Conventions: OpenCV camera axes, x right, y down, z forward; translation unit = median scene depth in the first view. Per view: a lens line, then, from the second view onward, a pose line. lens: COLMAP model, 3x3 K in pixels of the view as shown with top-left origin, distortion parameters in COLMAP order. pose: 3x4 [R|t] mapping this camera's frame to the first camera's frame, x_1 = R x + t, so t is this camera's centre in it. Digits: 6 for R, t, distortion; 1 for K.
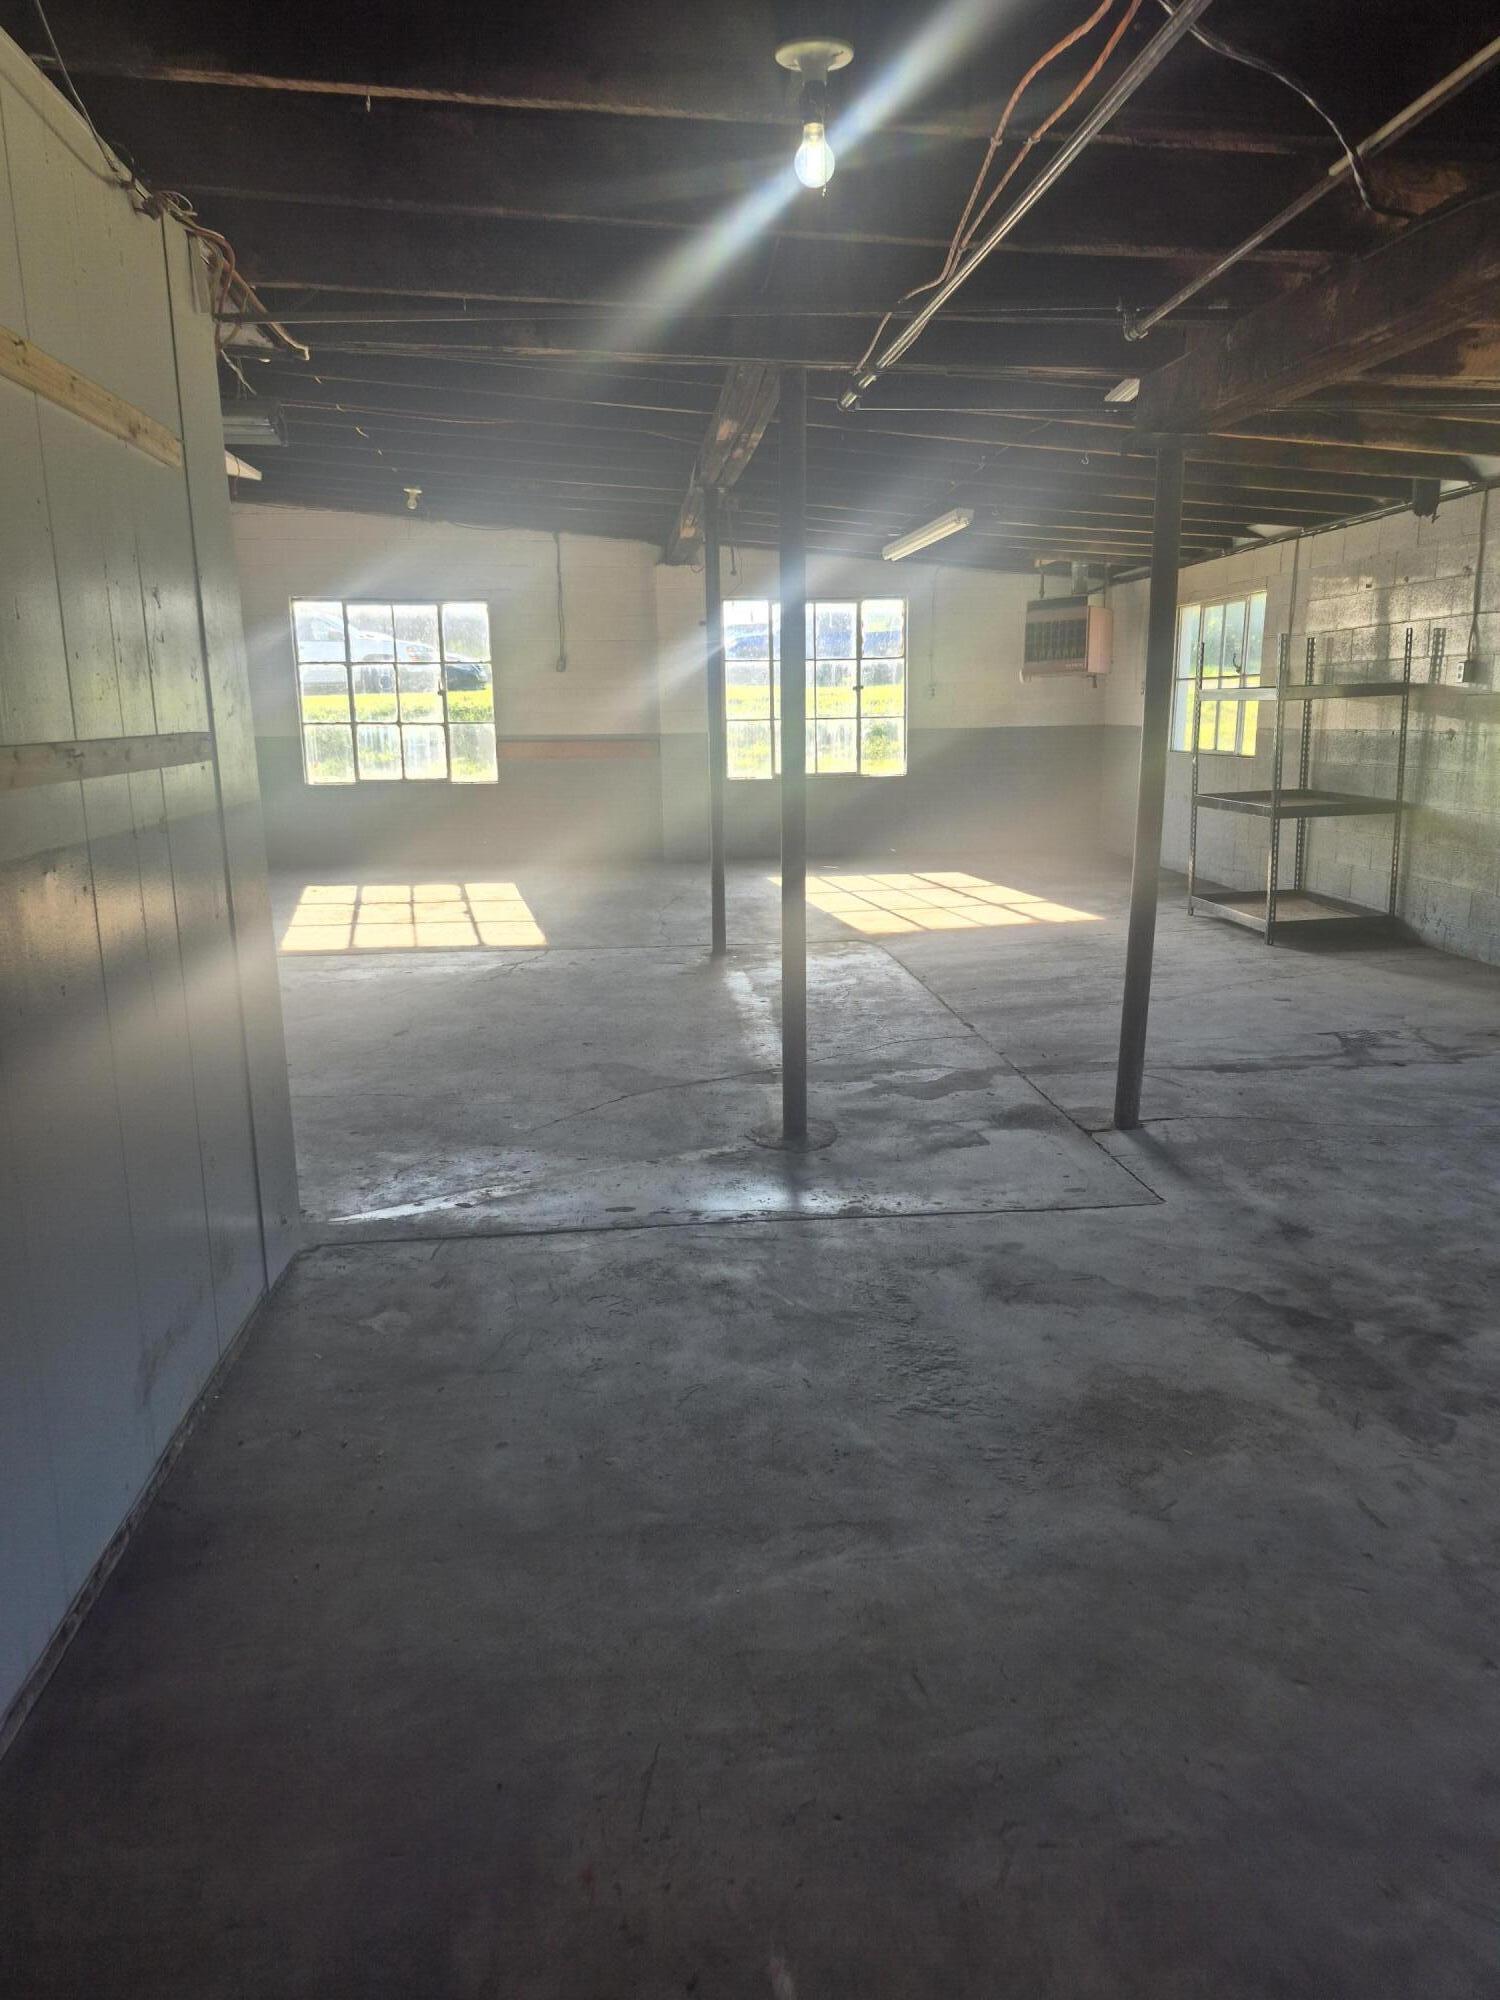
lens RADIAL K [[1357.8, 0, 750.0], [0, 1357.8, 1000.0], [0, 0, 1]] dist [0.051150, -0.001496]
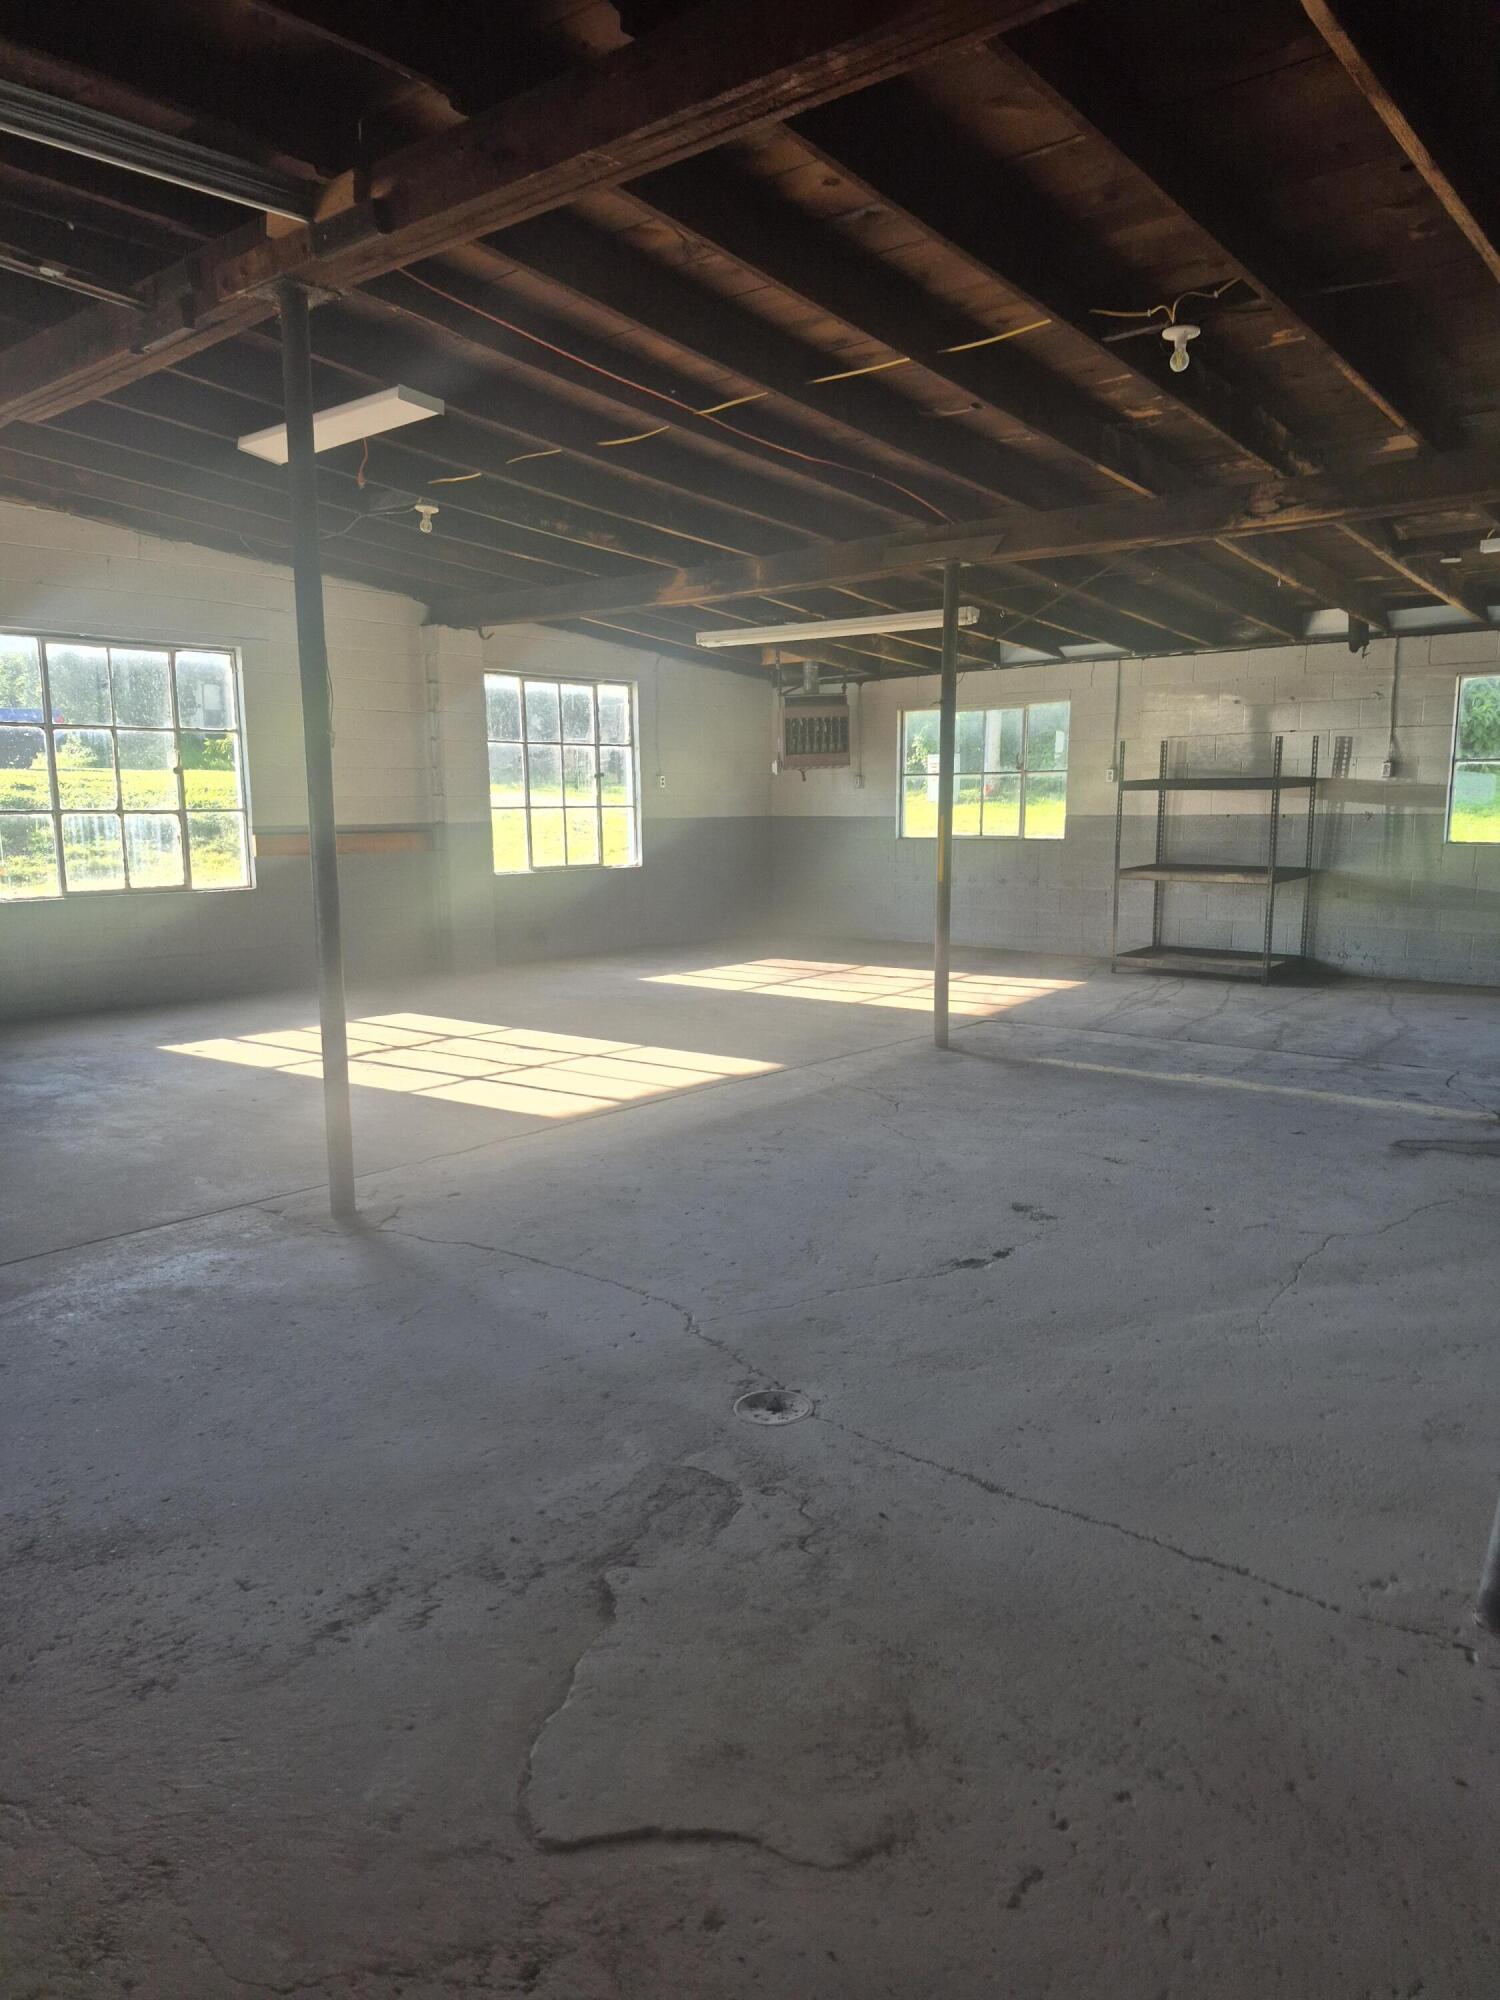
lens RADIAL K [[1357.8, 0, 750.0], [0, 1357.8, 1000.0], [0, 0, 1]] dist [0.051150, -0.001496]
pose [[0.730967, -0.093822, 0.675933, -0.520377], [0.141287, 0.989849, -0.015396, -0.049602], [-0.667627, 0.106754, 0.736803, 0.272445]]
